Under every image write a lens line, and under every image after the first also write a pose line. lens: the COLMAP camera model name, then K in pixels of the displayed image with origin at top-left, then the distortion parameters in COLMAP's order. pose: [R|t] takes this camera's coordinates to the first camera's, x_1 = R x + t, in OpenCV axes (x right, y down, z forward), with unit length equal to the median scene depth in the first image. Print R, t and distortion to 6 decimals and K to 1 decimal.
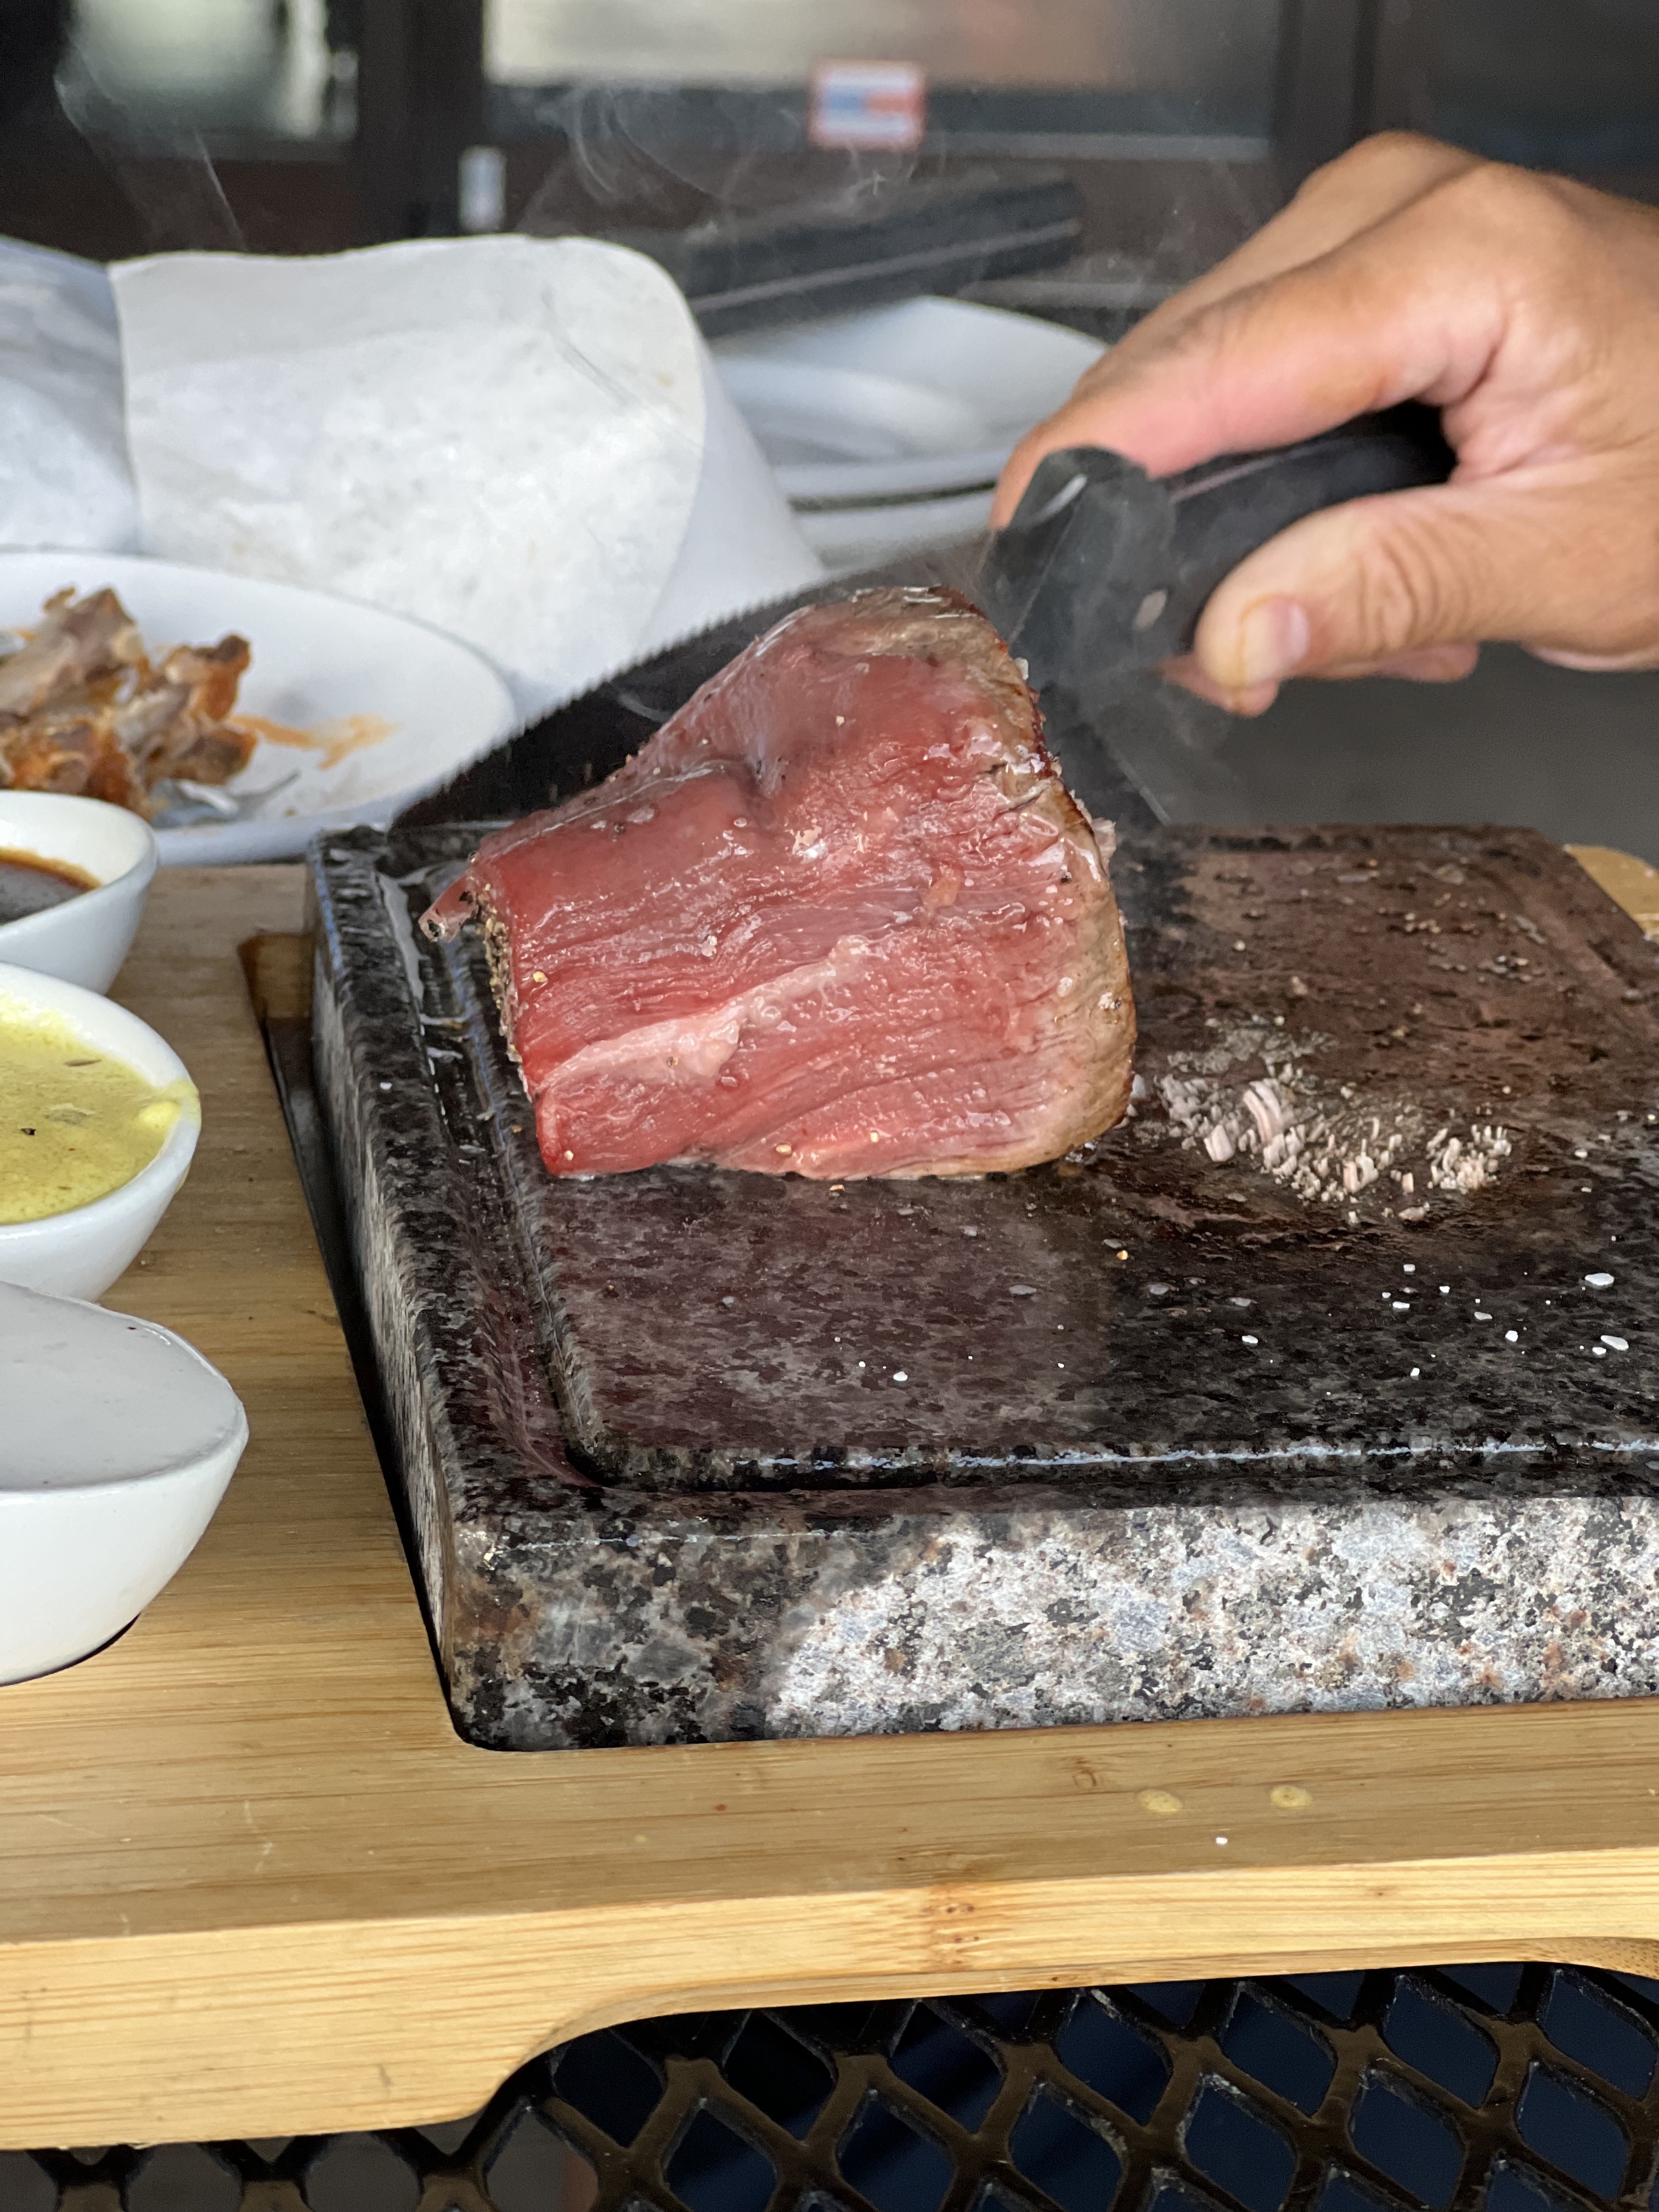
lens RADIAL K [[4976.8, 0, 829.5], [0, 4976.8, 1106.0], [0, 0, 1]] dist [-0.085790, 7.160915]
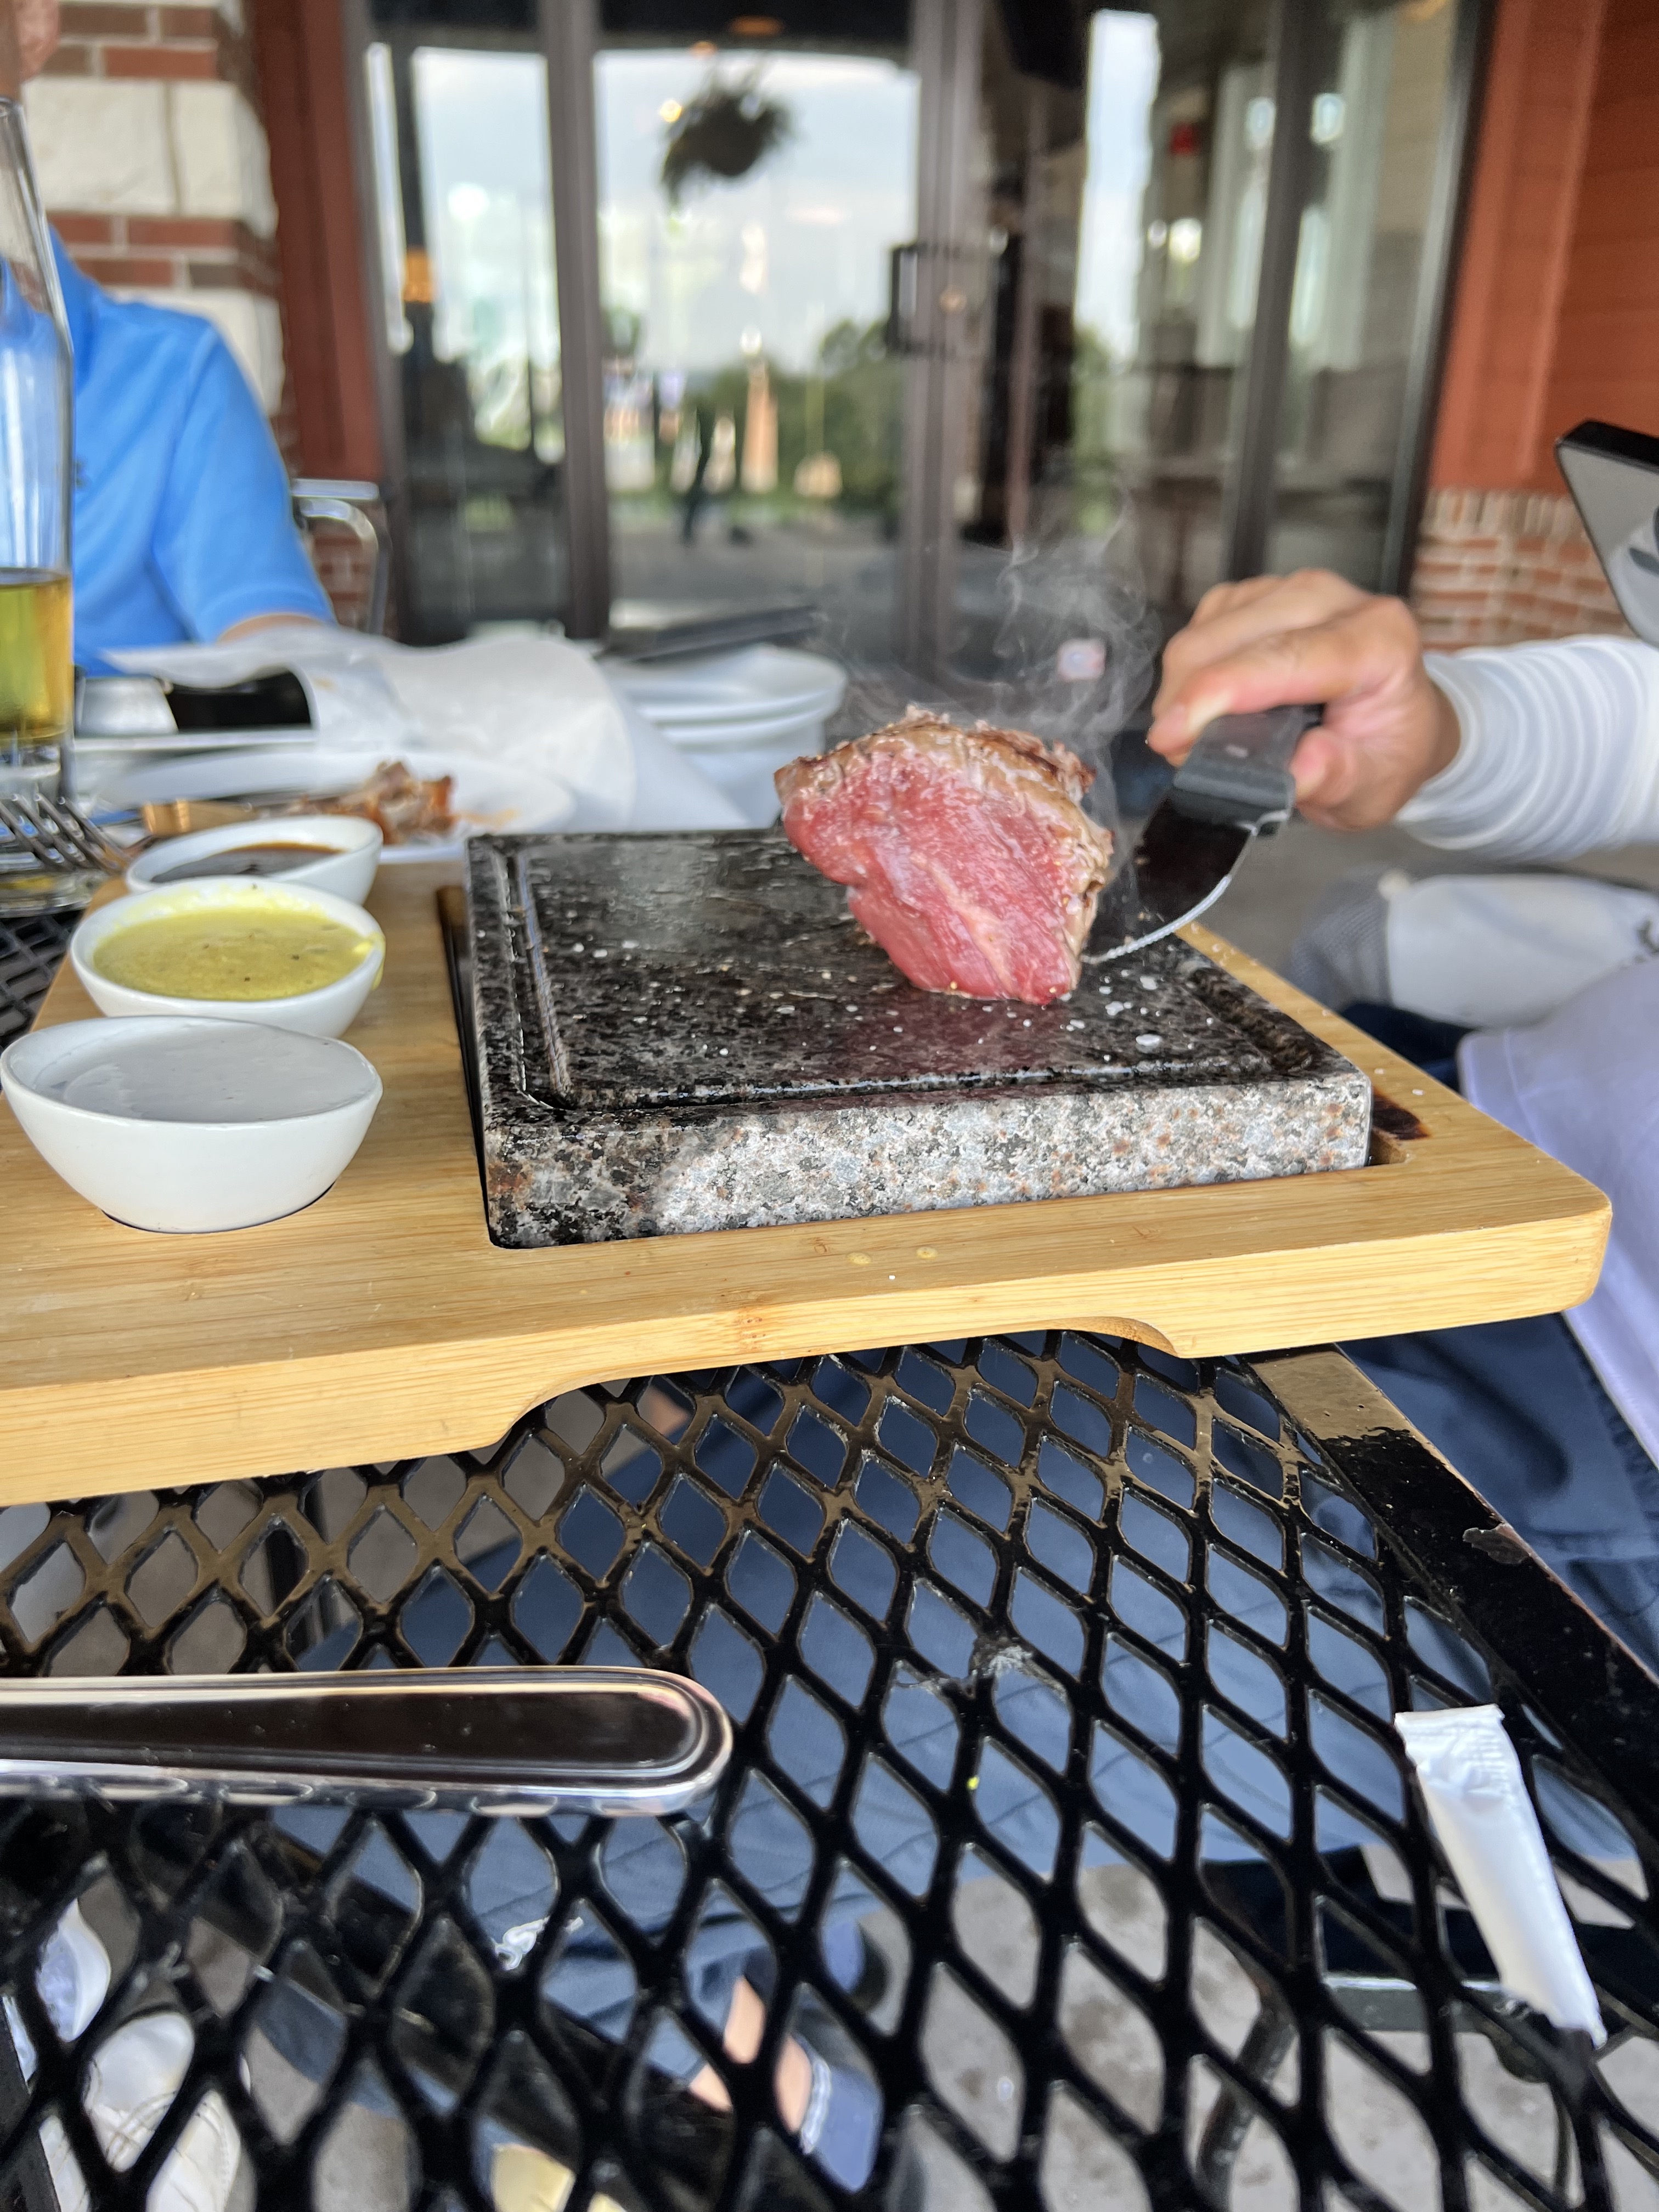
lens RADIAL K [[1674.0, 0, 799.3], [0, 1674.0, 1104.1], [0, 0, 1]] dist [0.394231, -0.000116]
pose [[0.998832, -0.042262, 0.023416, 0.029220], [0.041058, 0.997918, 0.049730, 0.045129], [-0.025469, -0.048710, 0.998488, 0.343342]]
